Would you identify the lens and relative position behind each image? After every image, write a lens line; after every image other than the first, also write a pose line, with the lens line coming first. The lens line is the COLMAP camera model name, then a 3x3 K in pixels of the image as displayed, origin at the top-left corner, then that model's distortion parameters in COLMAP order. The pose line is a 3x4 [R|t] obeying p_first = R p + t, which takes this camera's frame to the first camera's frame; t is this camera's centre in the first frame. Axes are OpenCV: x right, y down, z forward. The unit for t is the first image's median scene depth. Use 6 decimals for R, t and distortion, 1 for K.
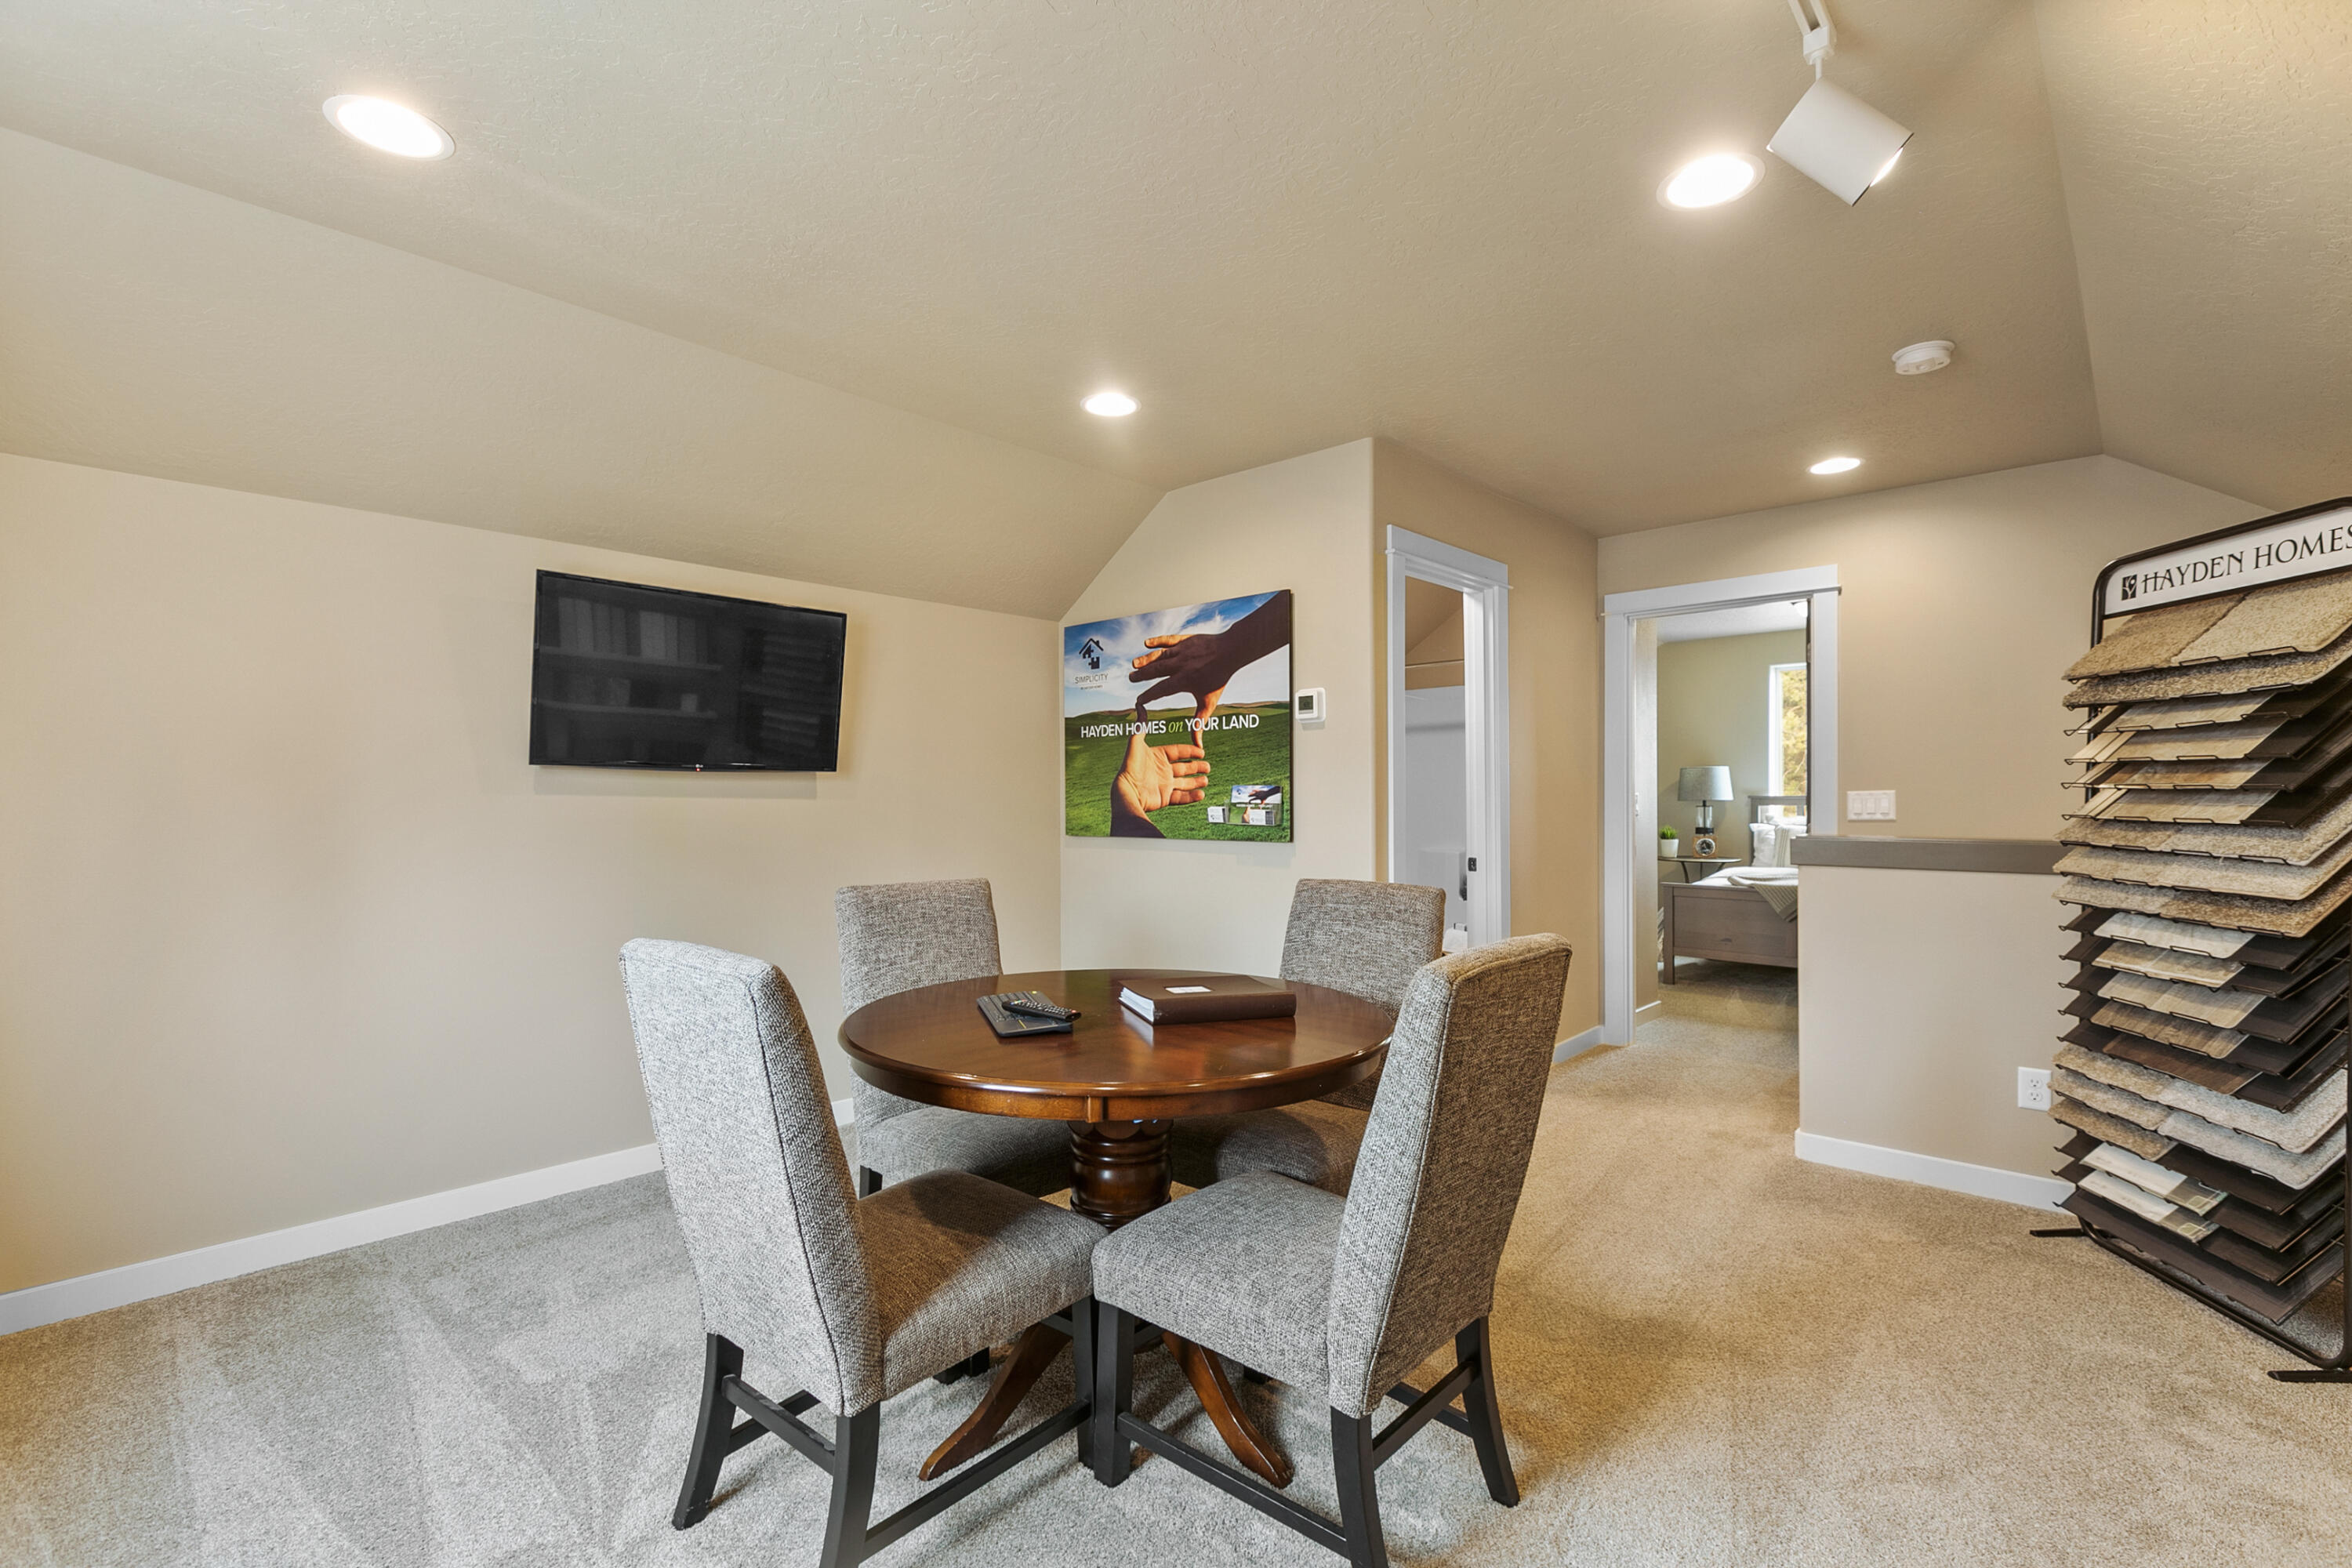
lens RADIAL K [[1038.6, 0, 1161.0], [0, 1038.6, 785.9], [0, 0, 1]] dist [-0.000778, -0.000932]
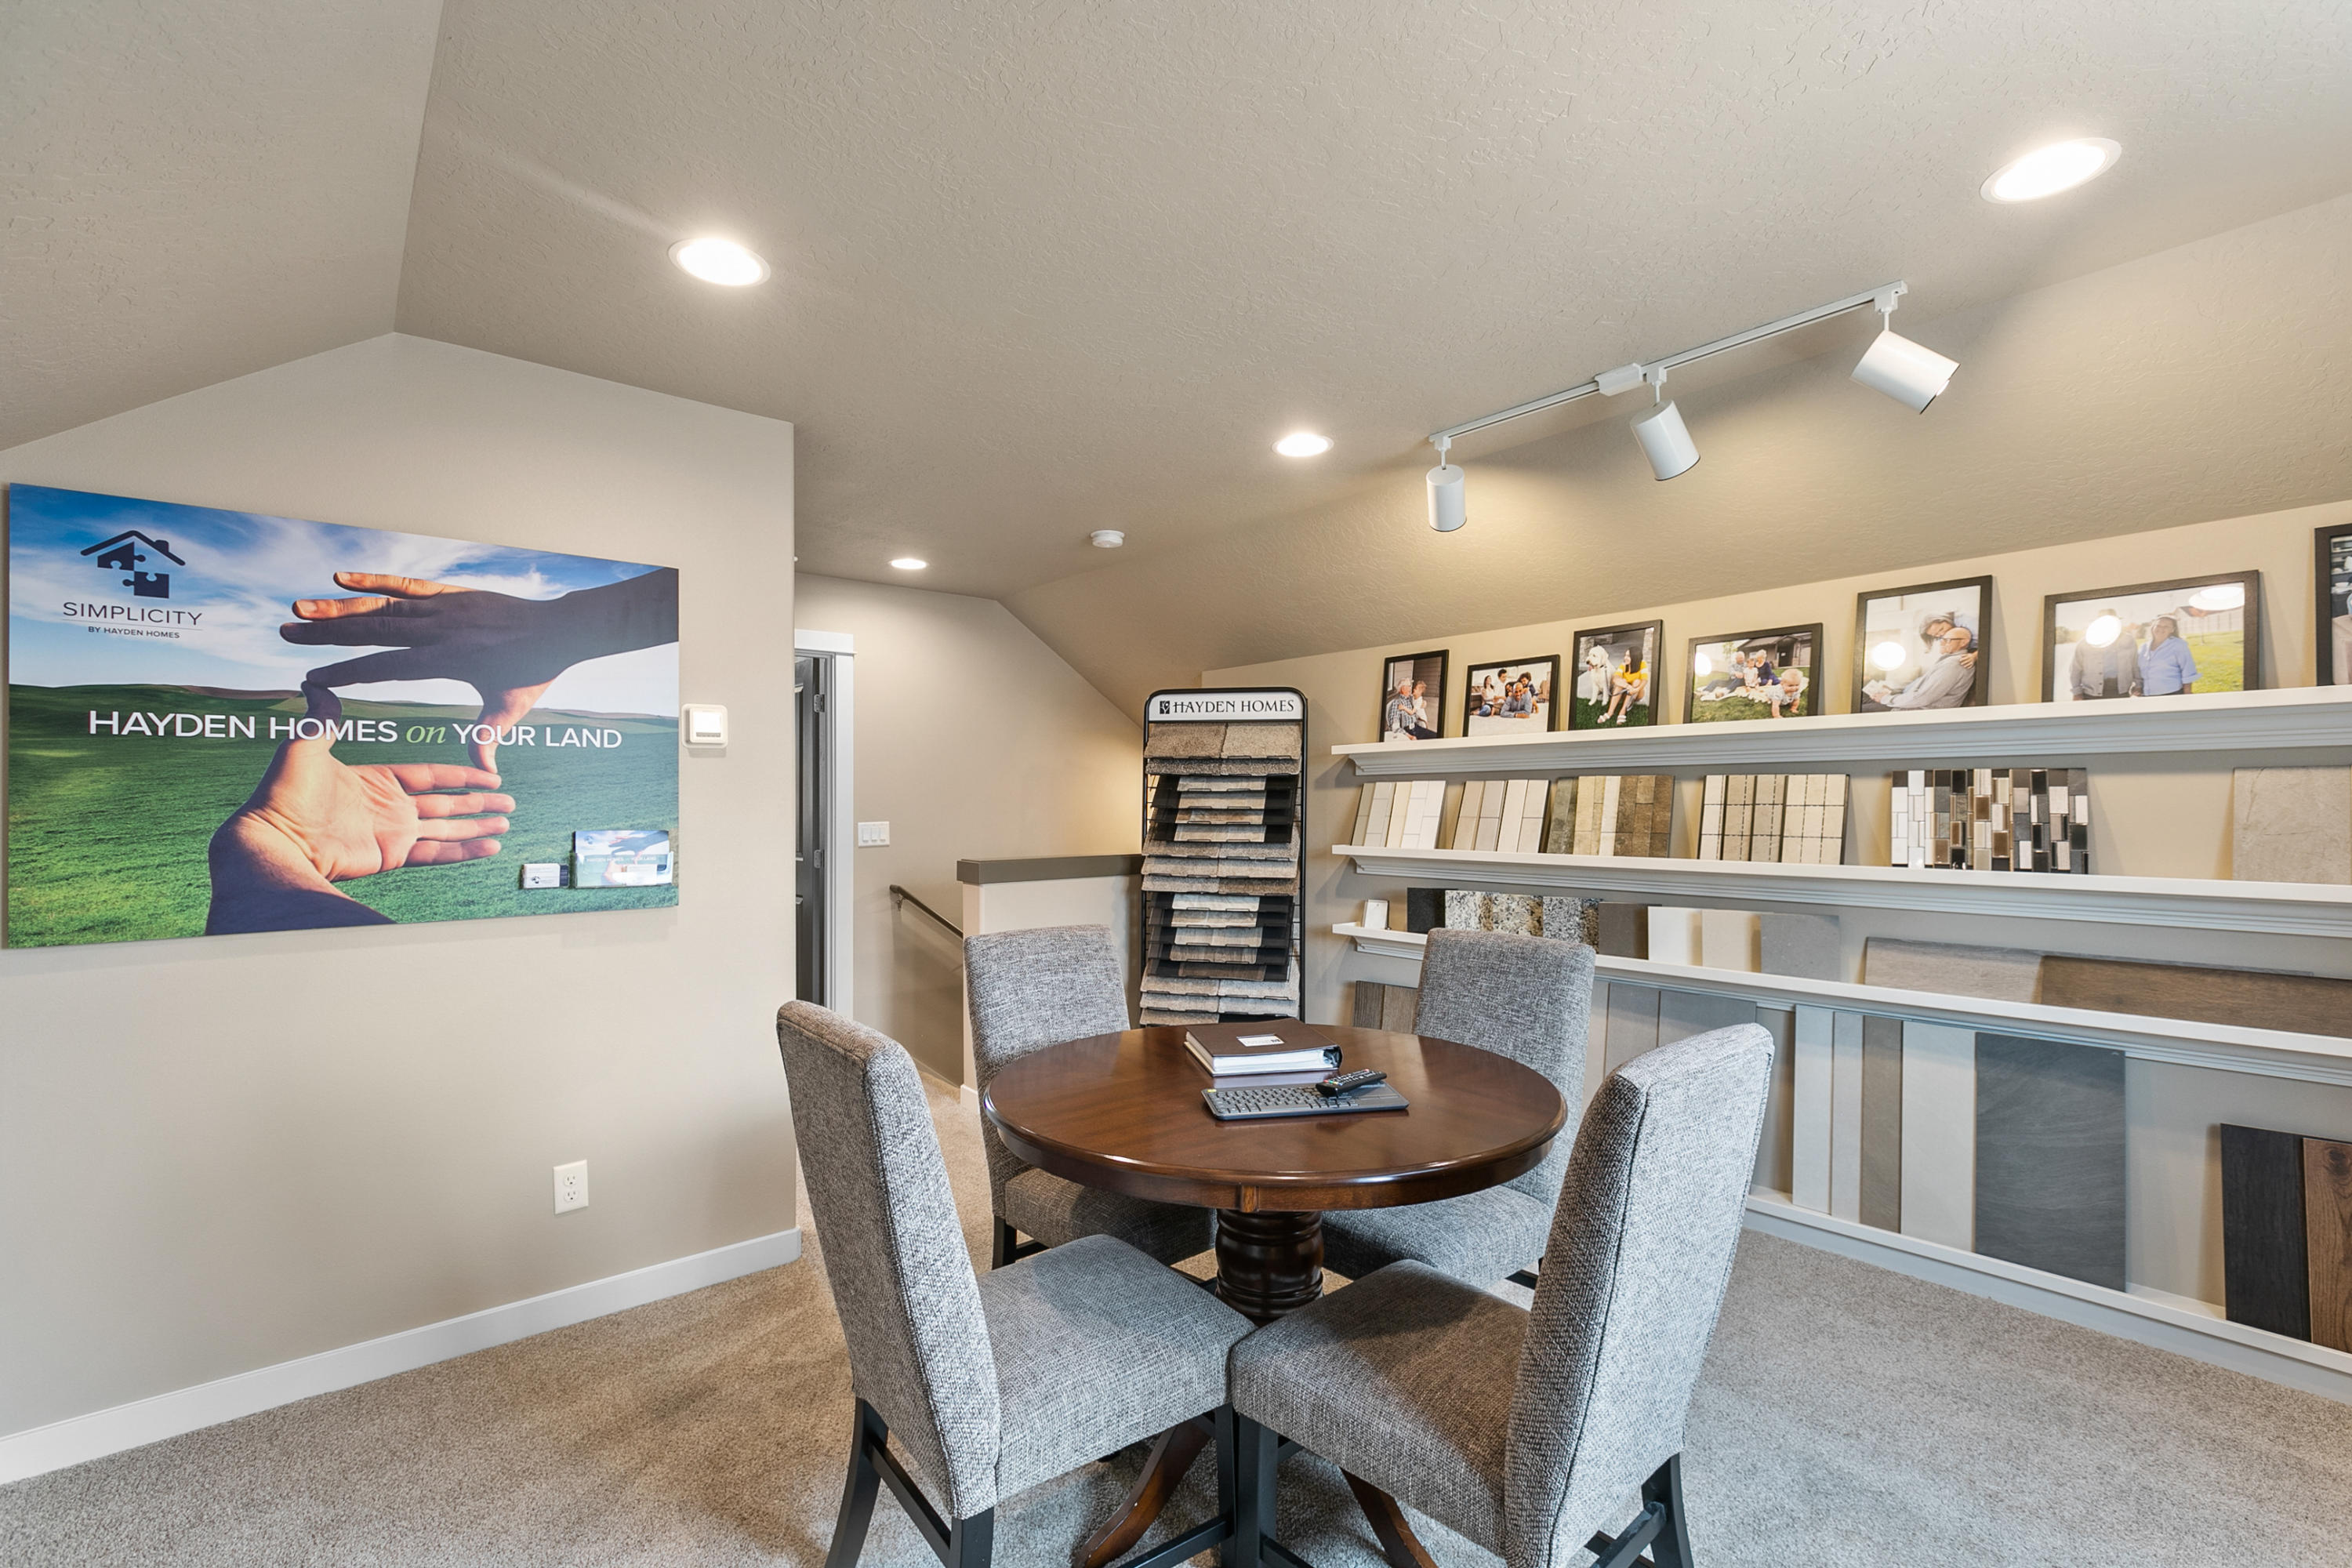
lens RADIAL K [[1038.6, 0, 1158.9], [0, 1038.6, 786.6], [0, 0, 1]] dist [-0.000778, -0.000932]
pose [[0.140510, 0.018054, 0.989915, -0.530589], [-0.004623, 0.999835, -0.017579, -0.018727], [-0.990069, -0.002106, 0.140570, 0.511258]]
